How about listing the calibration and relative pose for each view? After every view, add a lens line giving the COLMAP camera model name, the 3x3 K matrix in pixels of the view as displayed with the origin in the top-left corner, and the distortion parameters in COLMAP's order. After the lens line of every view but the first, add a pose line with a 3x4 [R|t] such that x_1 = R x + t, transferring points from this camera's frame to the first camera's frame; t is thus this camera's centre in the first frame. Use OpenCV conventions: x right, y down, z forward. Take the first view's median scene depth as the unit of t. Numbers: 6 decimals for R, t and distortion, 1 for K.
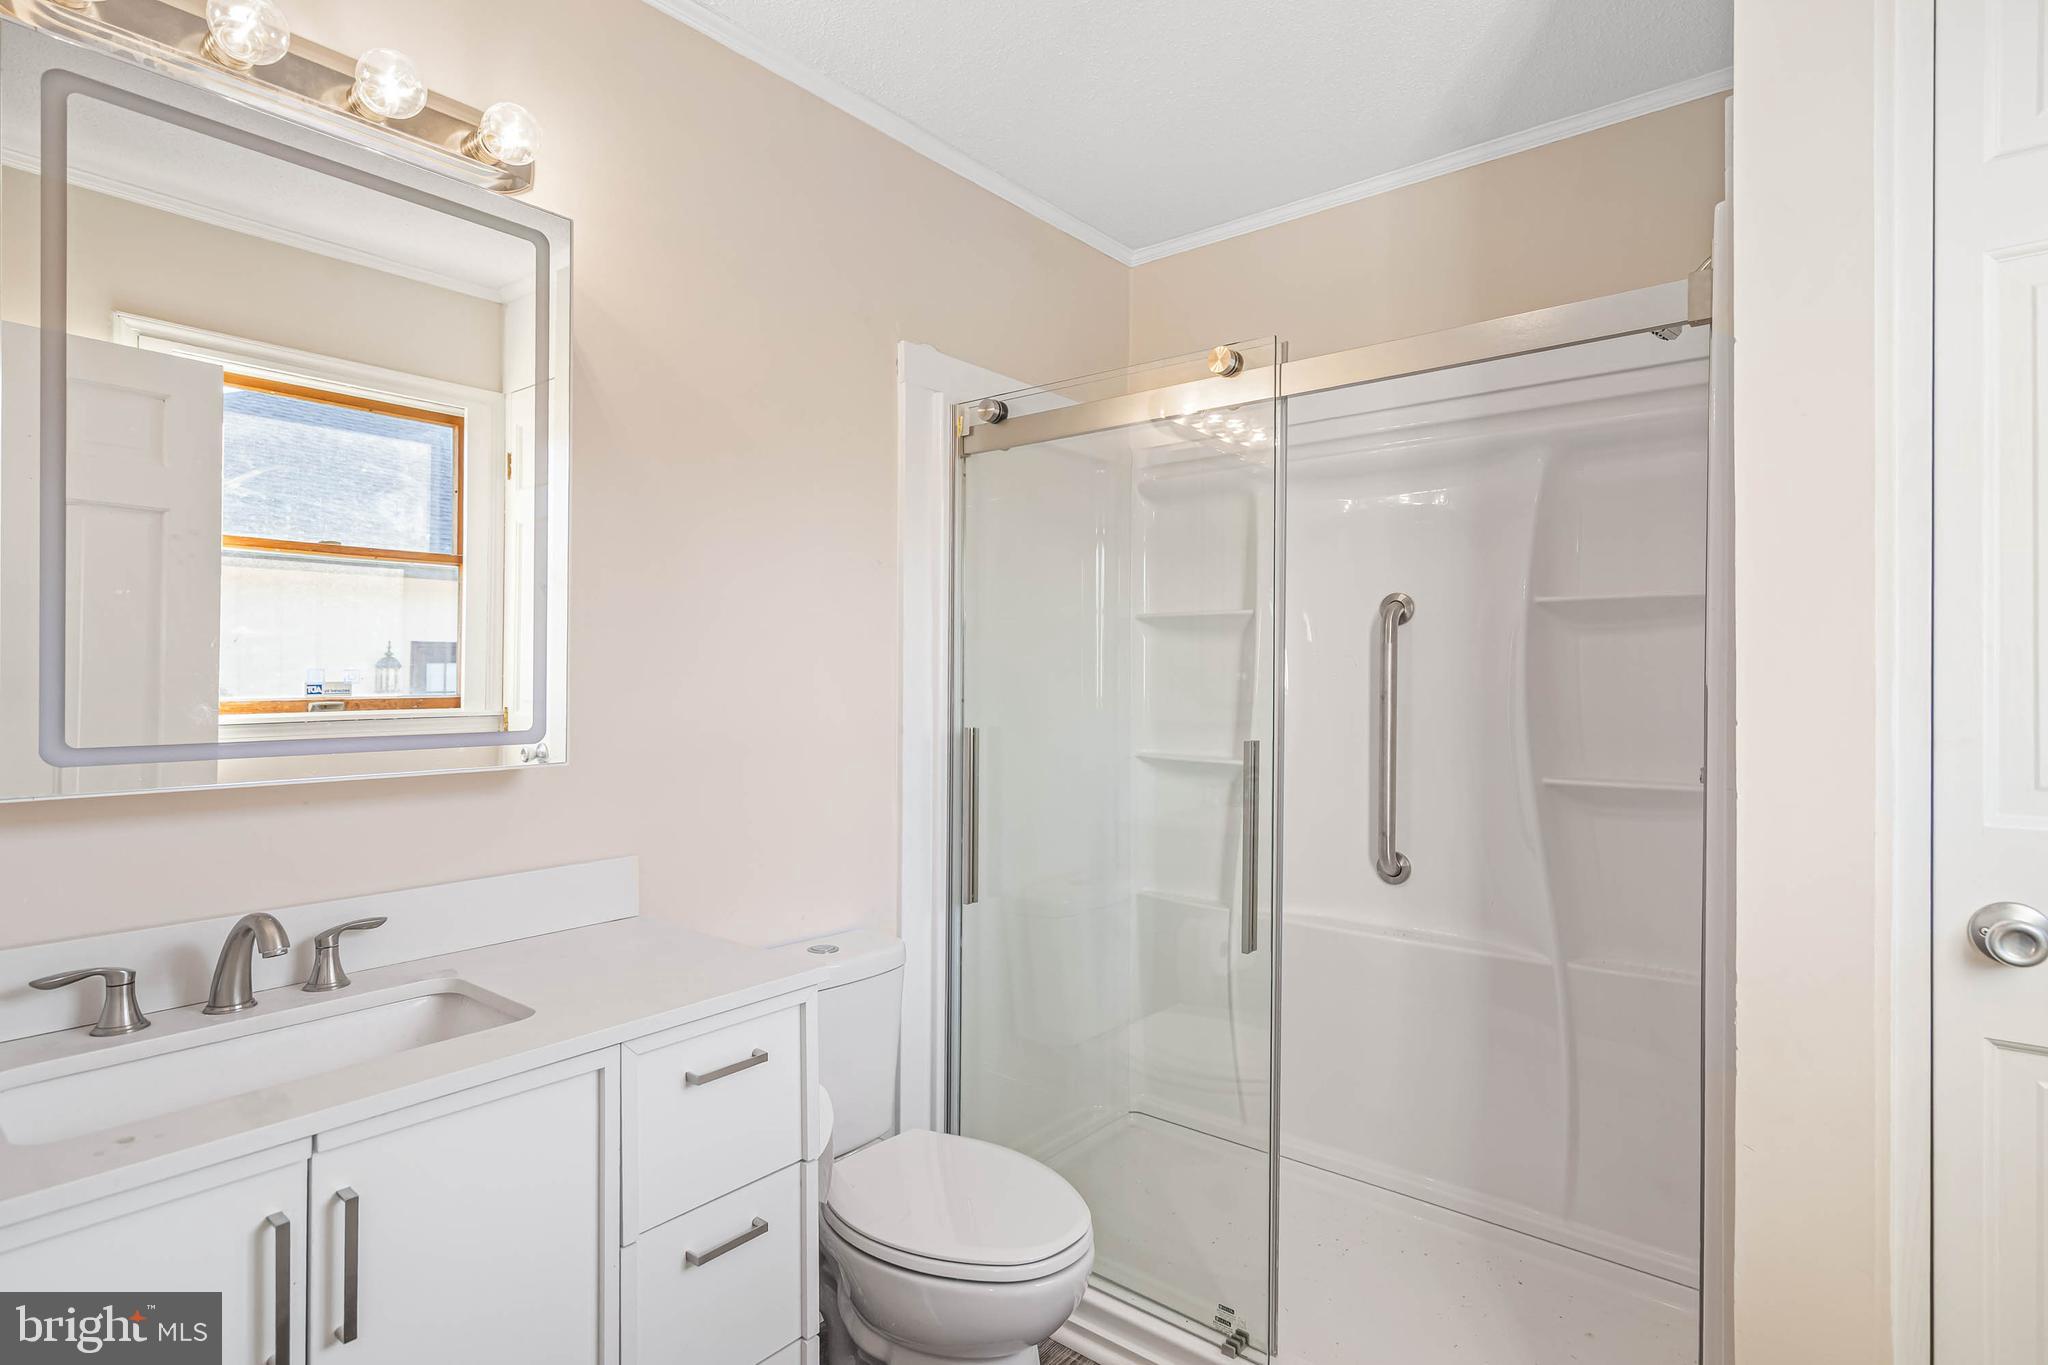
lens RADIAL K [[1034.3, 0, 1019.1], [0, 1034.3, 676.6], [0, 0, 1]] dist [0.005669, 0.000531]
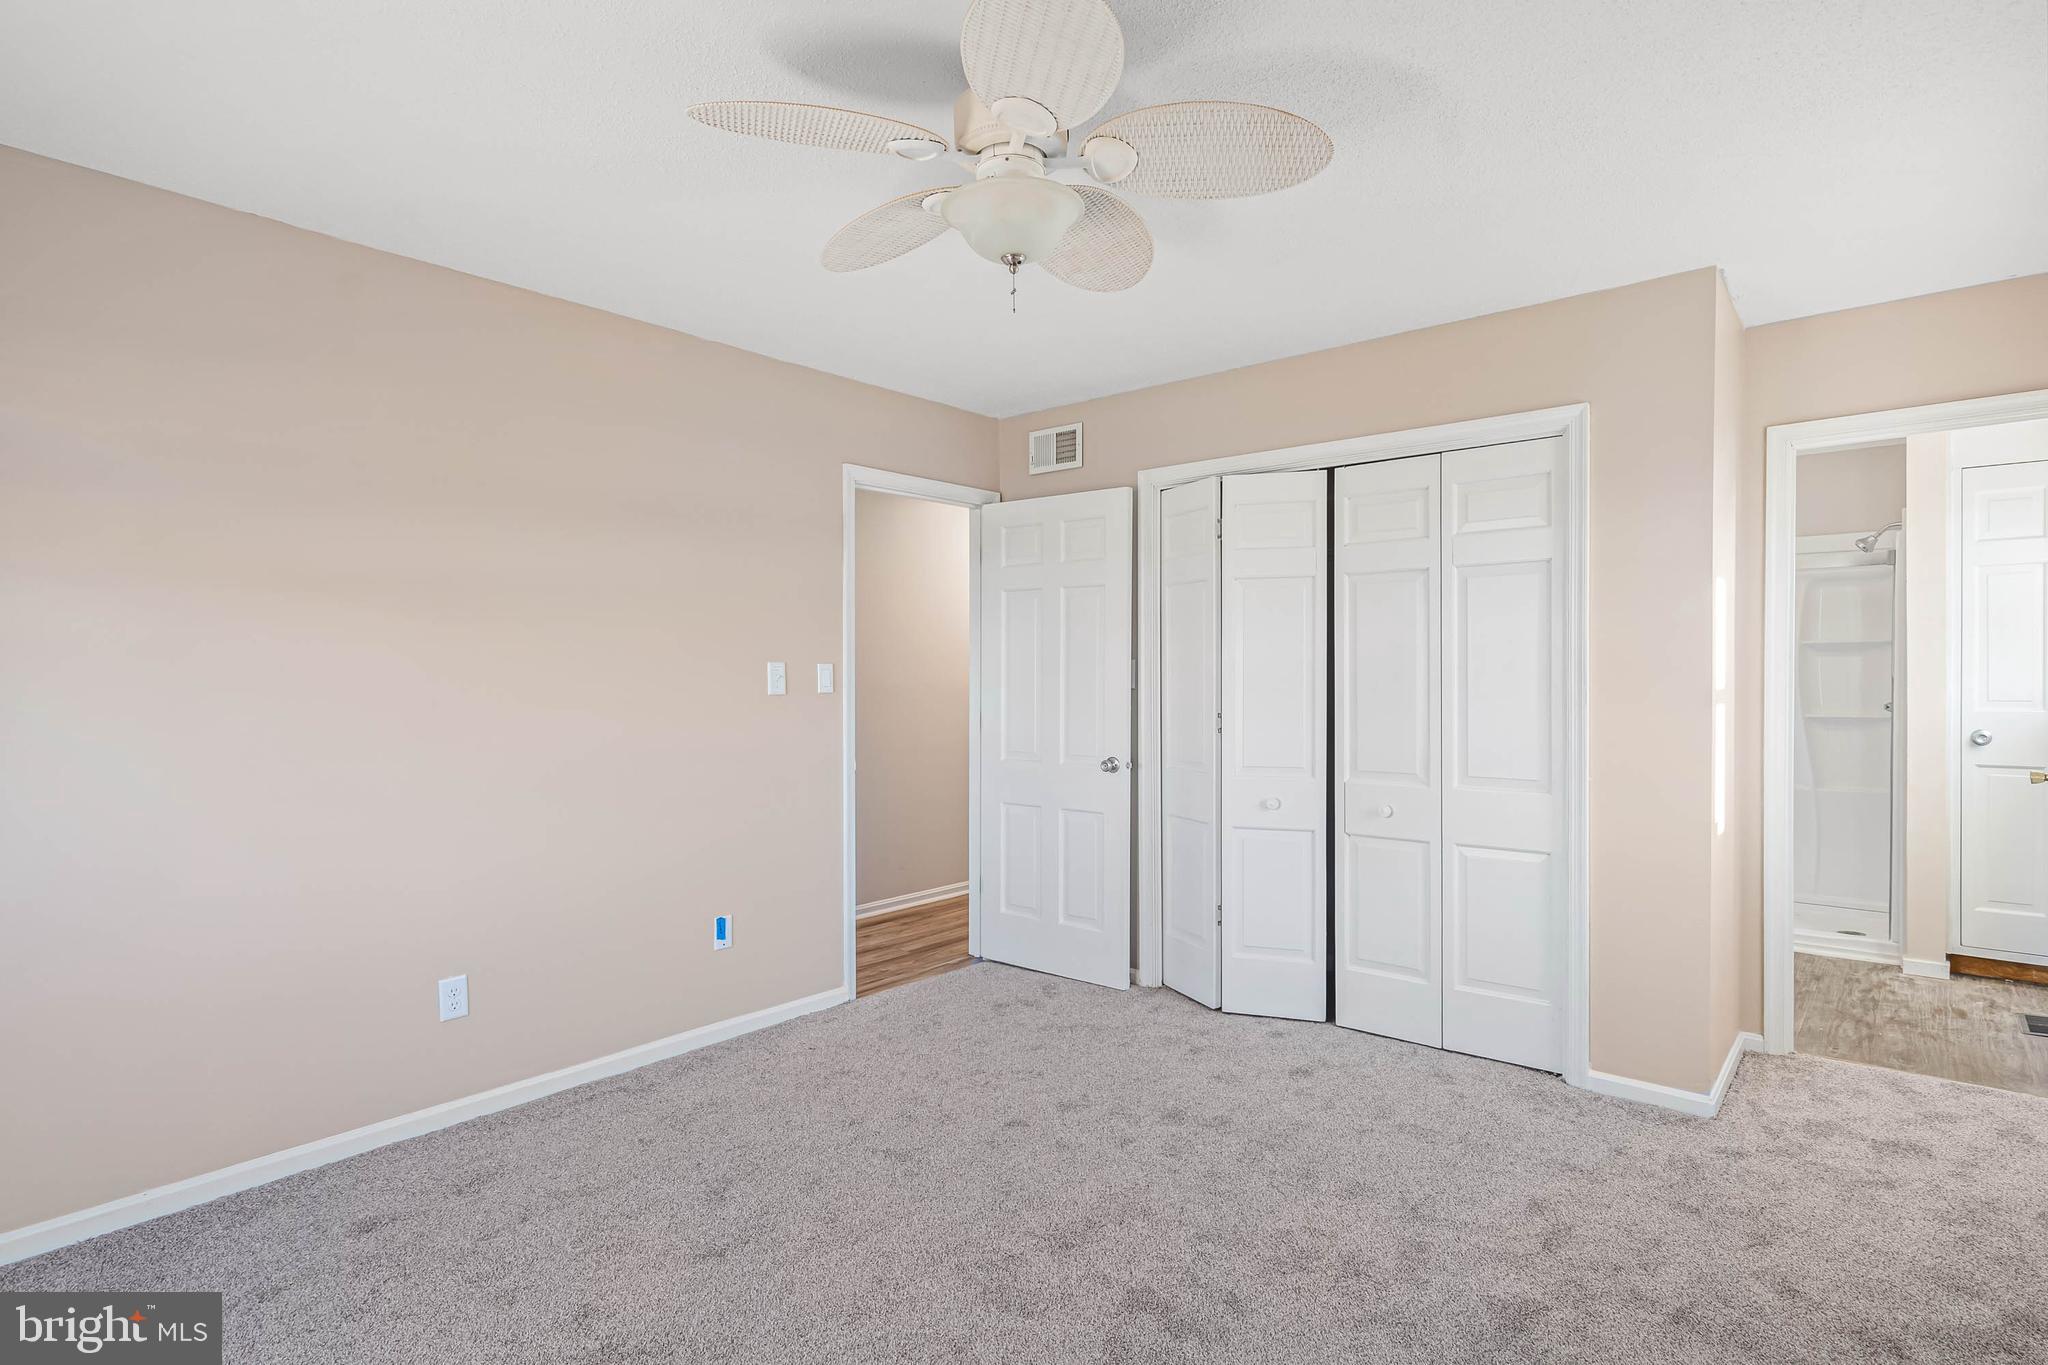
lens RADIAL K [[1029.6, 0, 1029.2], [0, 1029.6, 684.1], [0, 0, 1]] dist [0.003981, 0.001376]
pose [[0.999805, -0.001684, -0.019685, -2.529683], [0.001677, 0.999999, -0.000406, 0.032812], [0.019686, 0.000373, 0.999806, -2.932702]]
